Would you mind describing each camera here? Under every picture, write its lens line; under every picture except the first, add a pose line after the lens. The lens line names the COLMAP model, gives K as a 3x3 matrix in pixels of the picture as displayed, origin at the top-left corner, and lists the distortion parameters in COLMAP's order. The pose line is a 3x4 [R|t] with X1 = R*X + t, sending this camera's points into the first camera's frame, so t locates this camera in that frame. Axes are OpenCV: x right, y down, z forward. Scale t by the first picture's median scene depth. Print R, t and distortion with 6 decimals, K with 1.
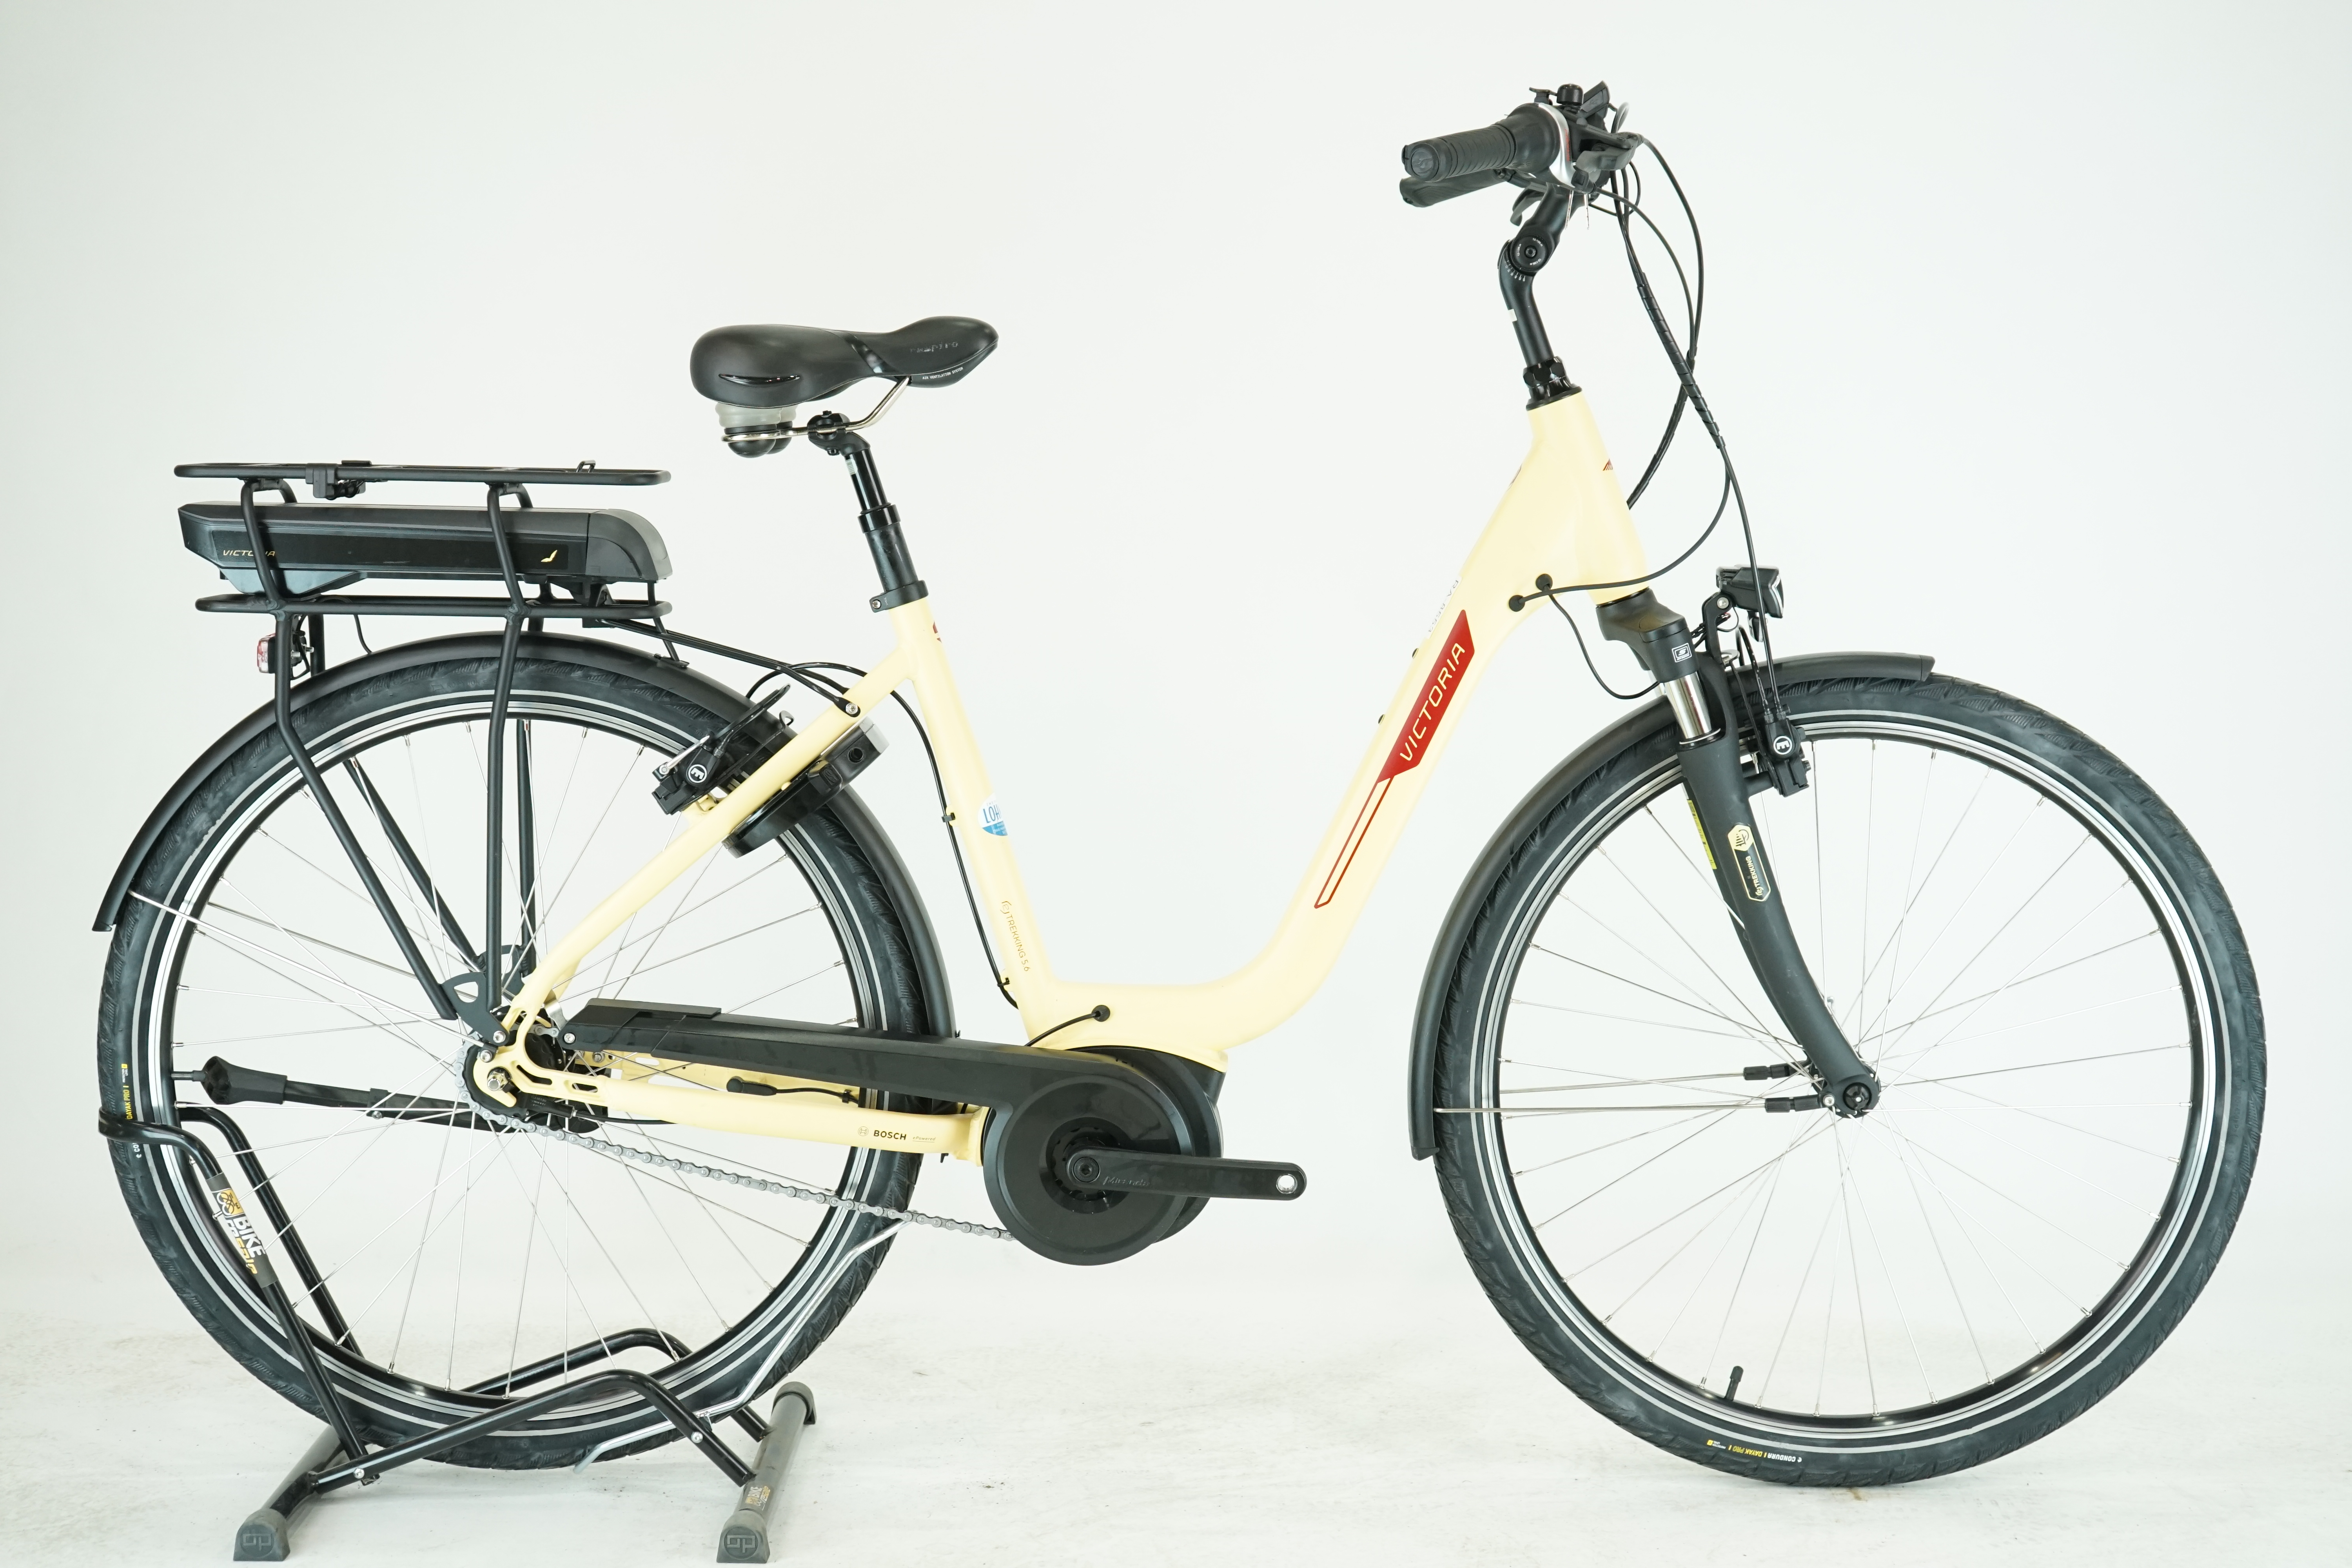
lens RADIAL K [[3304.5, 0, 1176.0], [0, 3304.5, 784.0], [0, 0, 1]] dist [-0.046501, -0.038263]
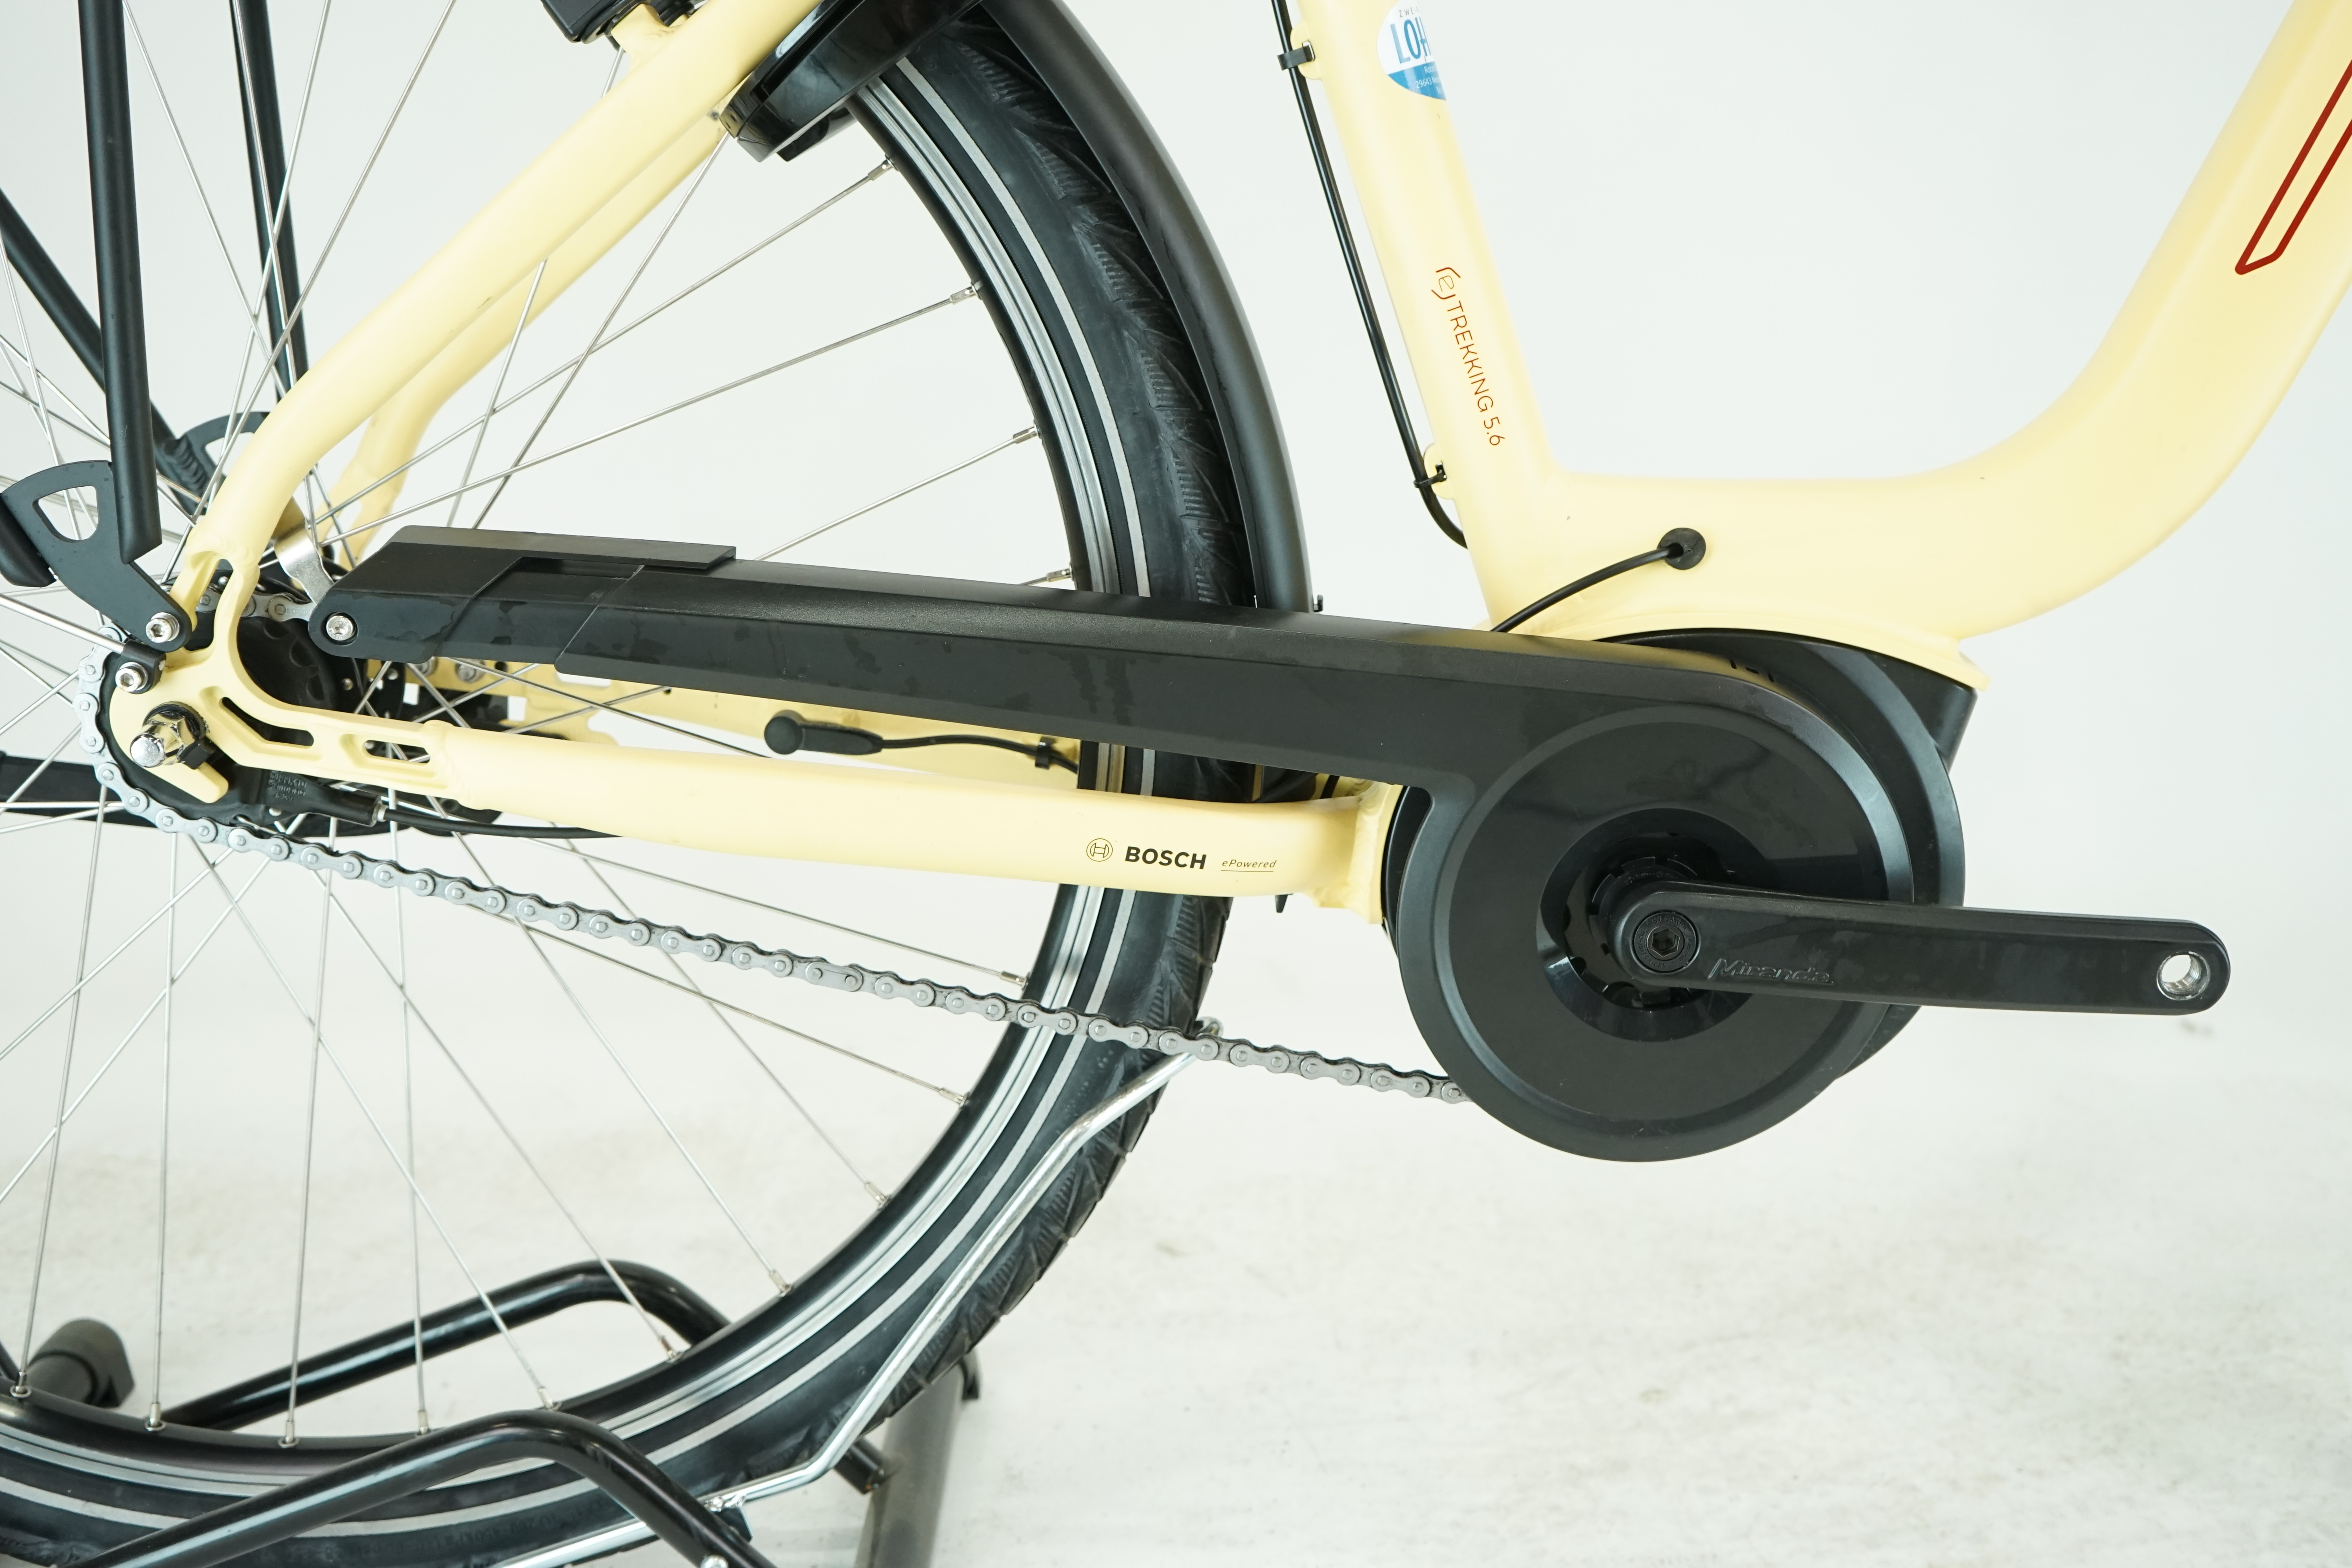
lens RADIAL K [[2552.2, 0, 1176.0], [0, 2552.2, 784.0], [0, 0, 1]] dist [-0.014299, -0.011891]
pose [[0.999889, -0.011812, -0.009102, -0.082030], [0.012994, 0.989601, 0.143253, 0.052670], [0.007315, -0.143355, 0.989644, 0.690437]]
